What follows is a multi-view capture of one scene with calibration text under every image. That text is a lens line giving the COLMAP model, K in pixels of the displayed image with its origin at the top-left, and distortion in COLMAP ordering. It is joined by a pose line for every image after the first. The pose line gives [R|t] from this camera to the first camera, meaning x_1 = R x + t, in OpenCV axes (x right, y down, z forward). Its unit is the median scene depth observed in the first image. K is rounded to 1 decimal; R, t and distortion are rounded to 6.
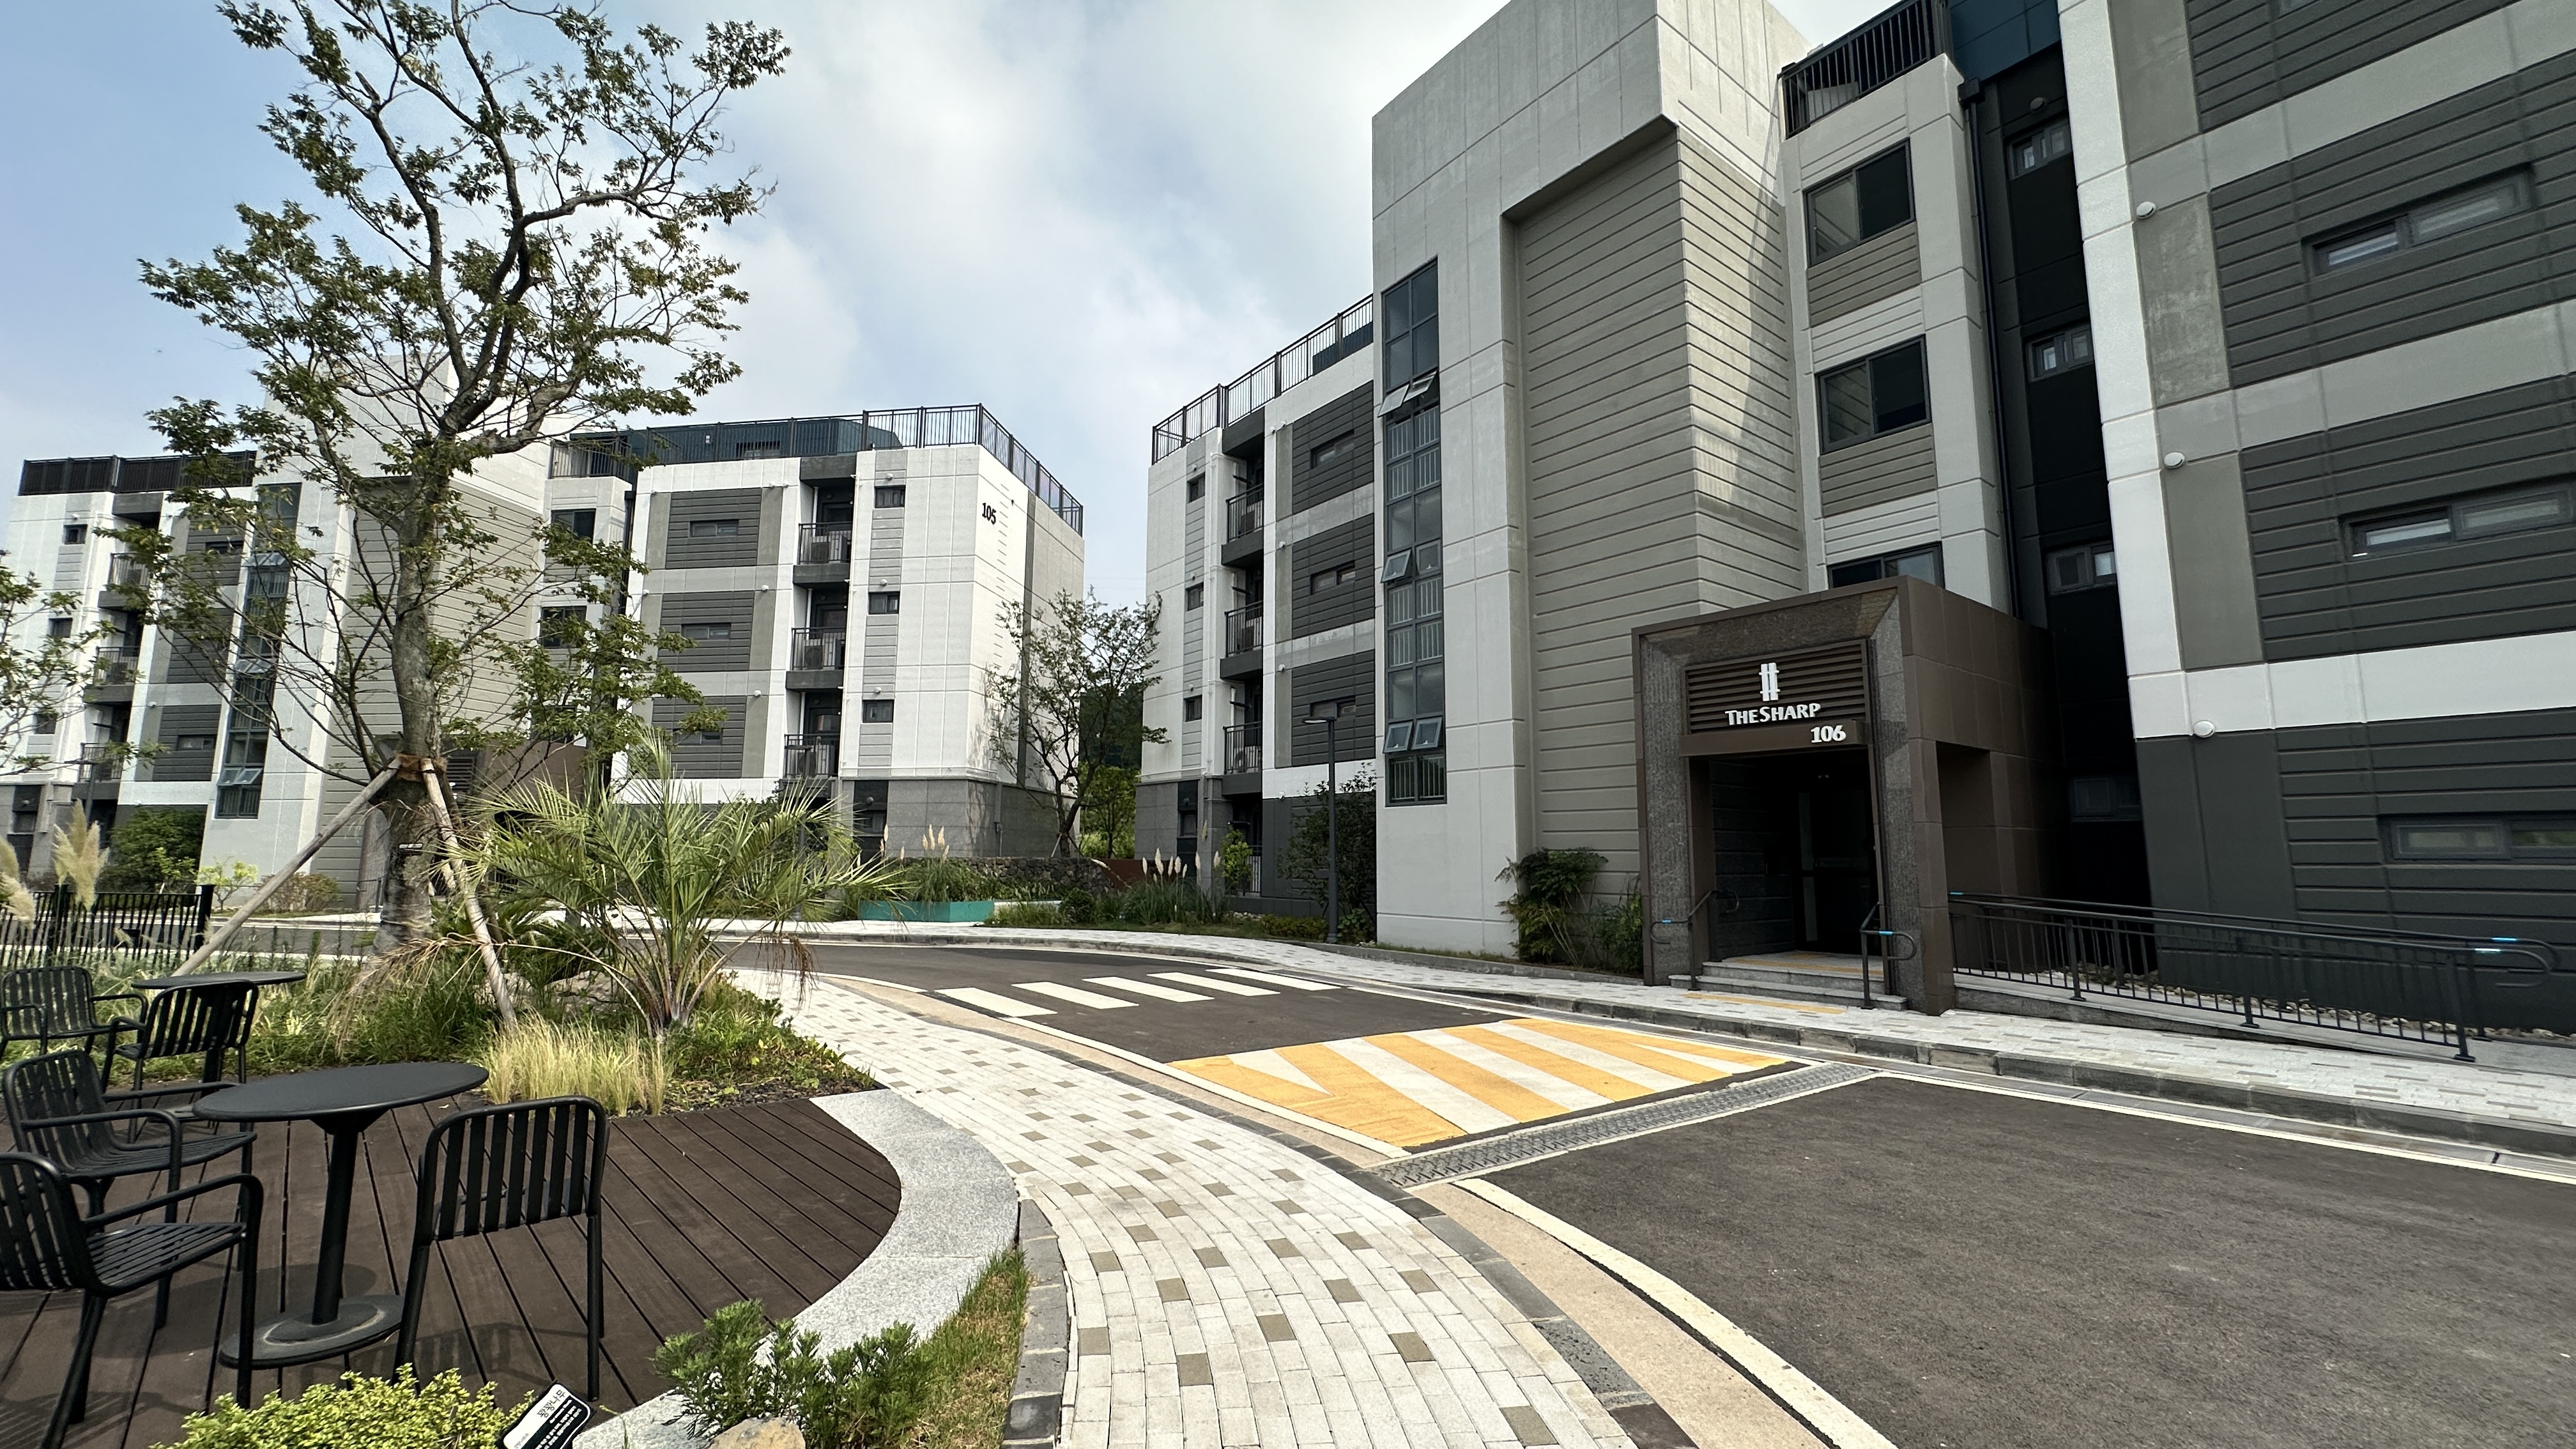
lens RADIAL K [[1032.1, 0, 1288.2], [0, 1032.1, 719.6], [0, 0, 1]] dist [-0.006450, 0.002124]
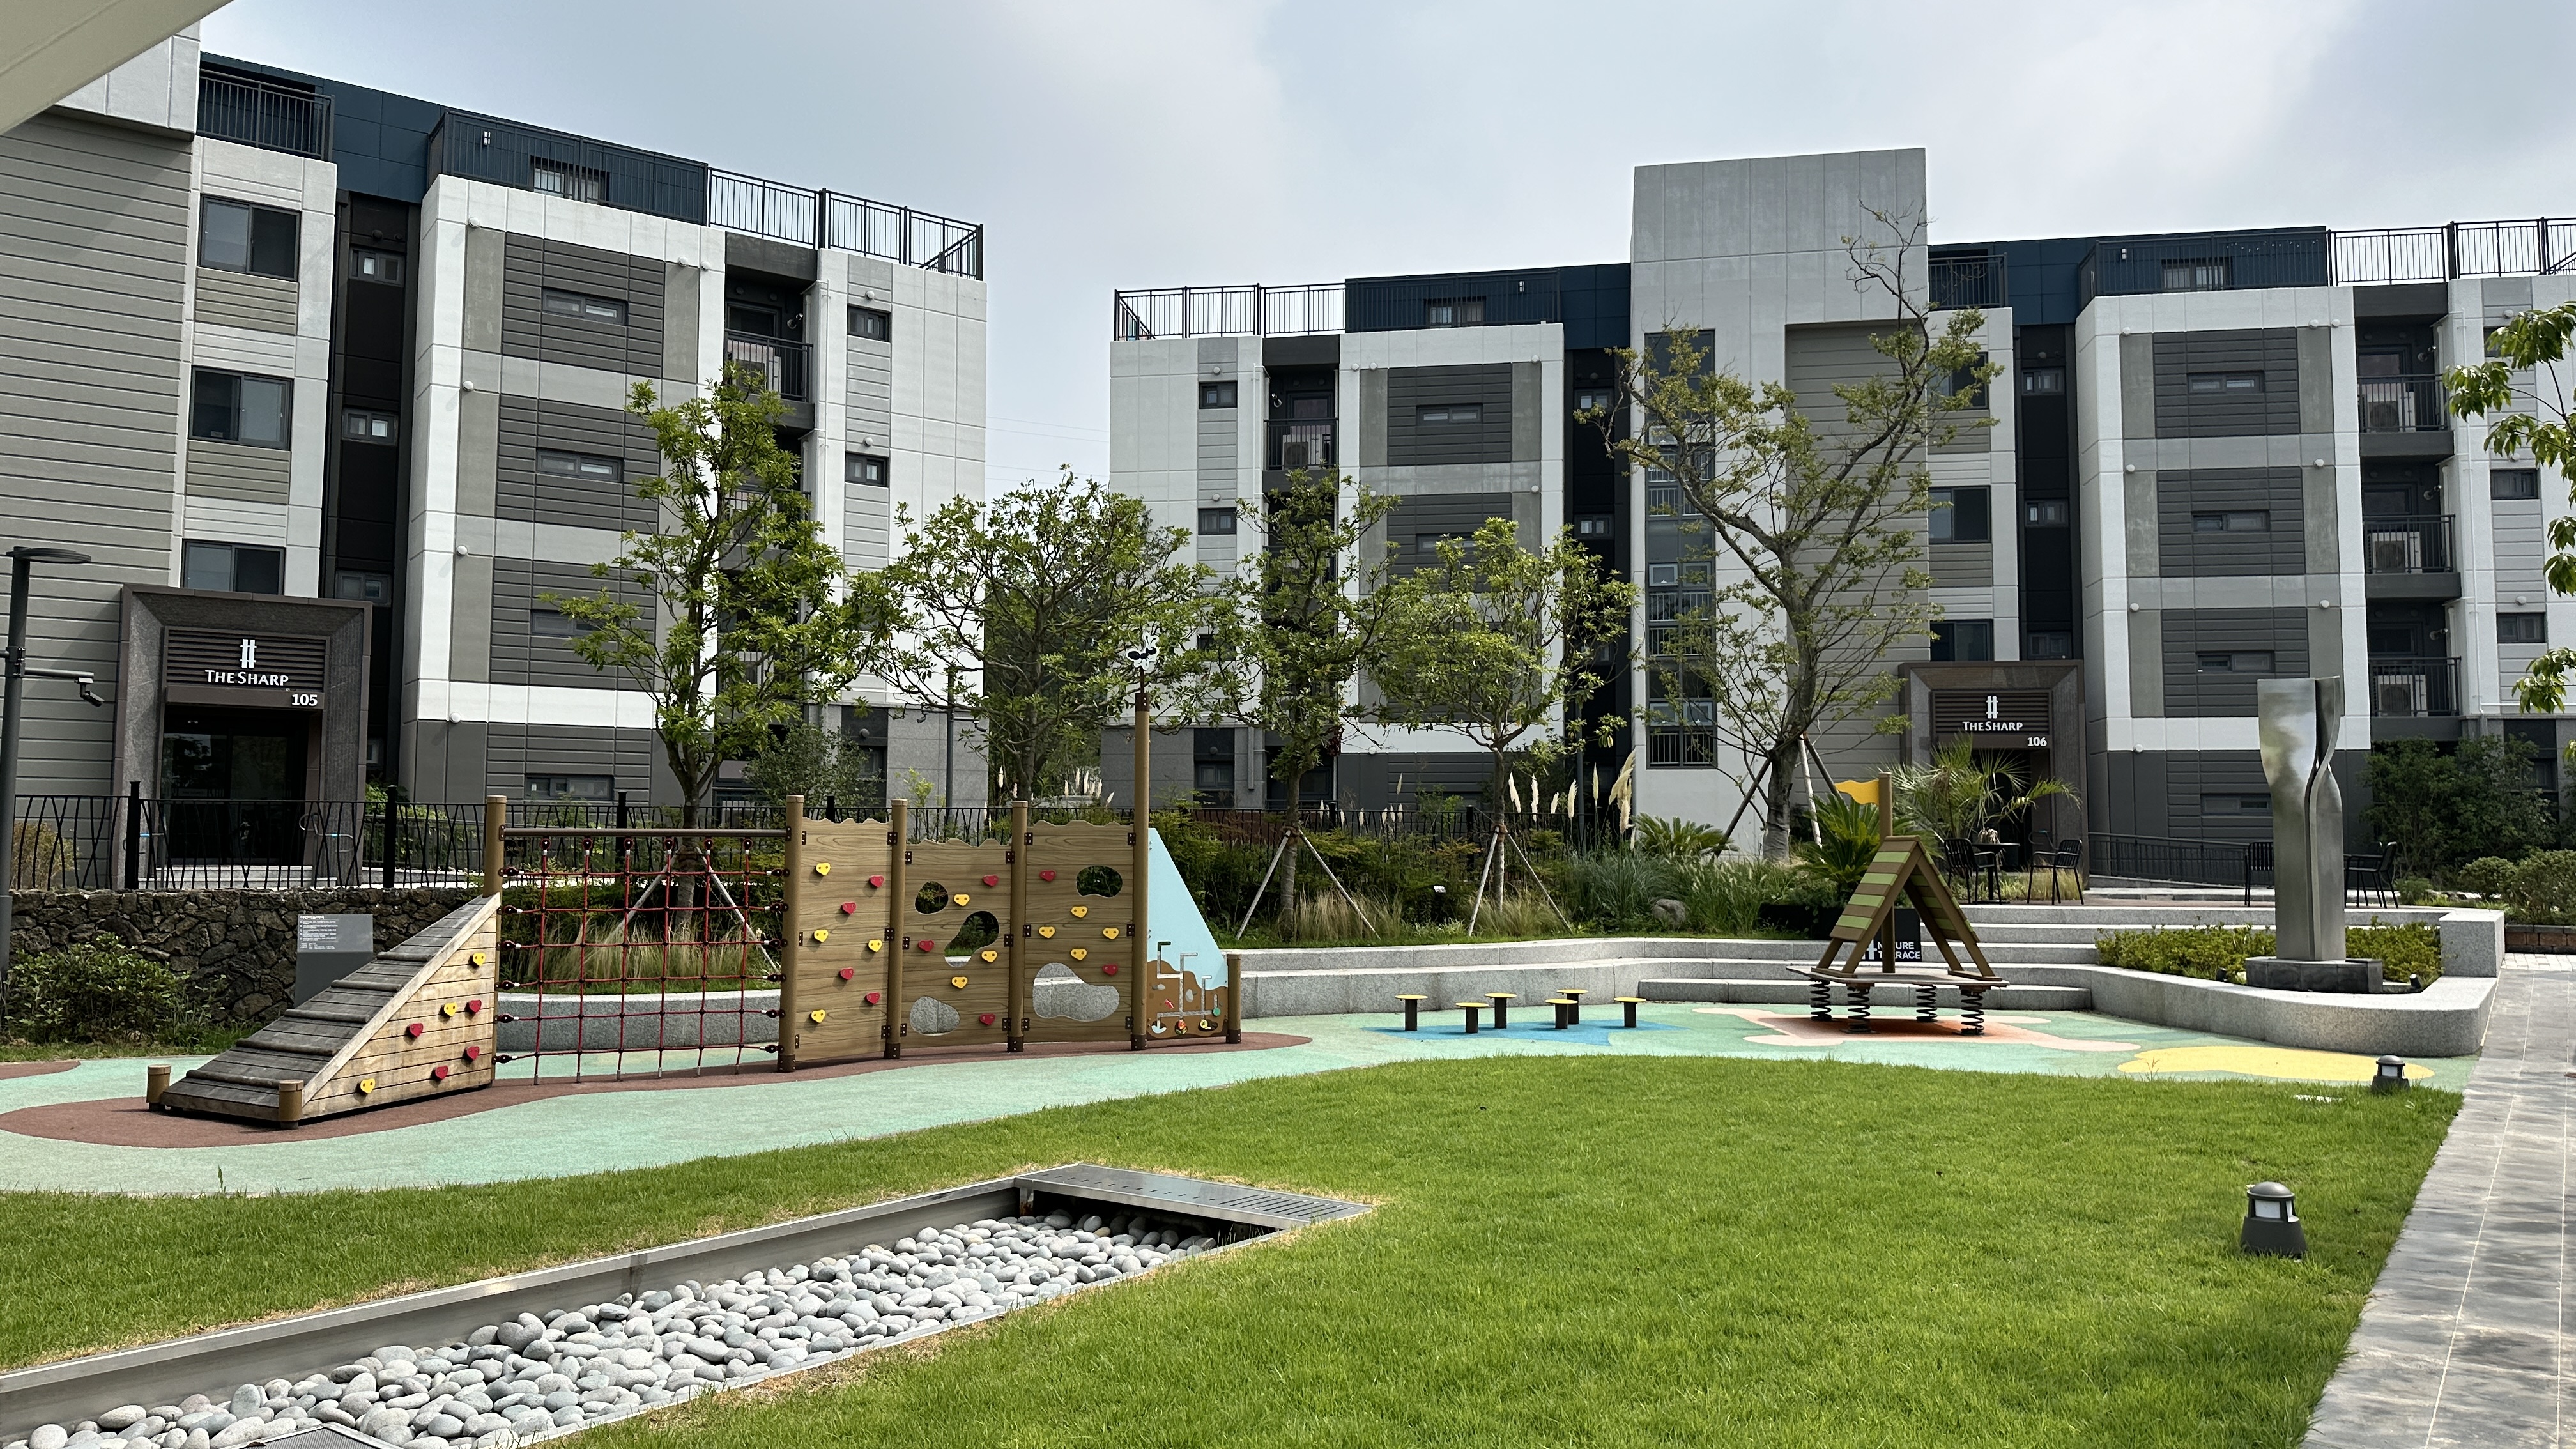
lens RADIAL K [[1738.5, 0, 1283.9], [0, 1738.5, 718.0], [0, 0, 1]] dist [0.051085, -0.051268]
pose [[0.733384, 0.052185, 0.677809, -1.790719], [-0.091543, 0.995549, 0.022401, 0.017789], [-0.673623, -0.078478, 0.734897, -0.253140]]
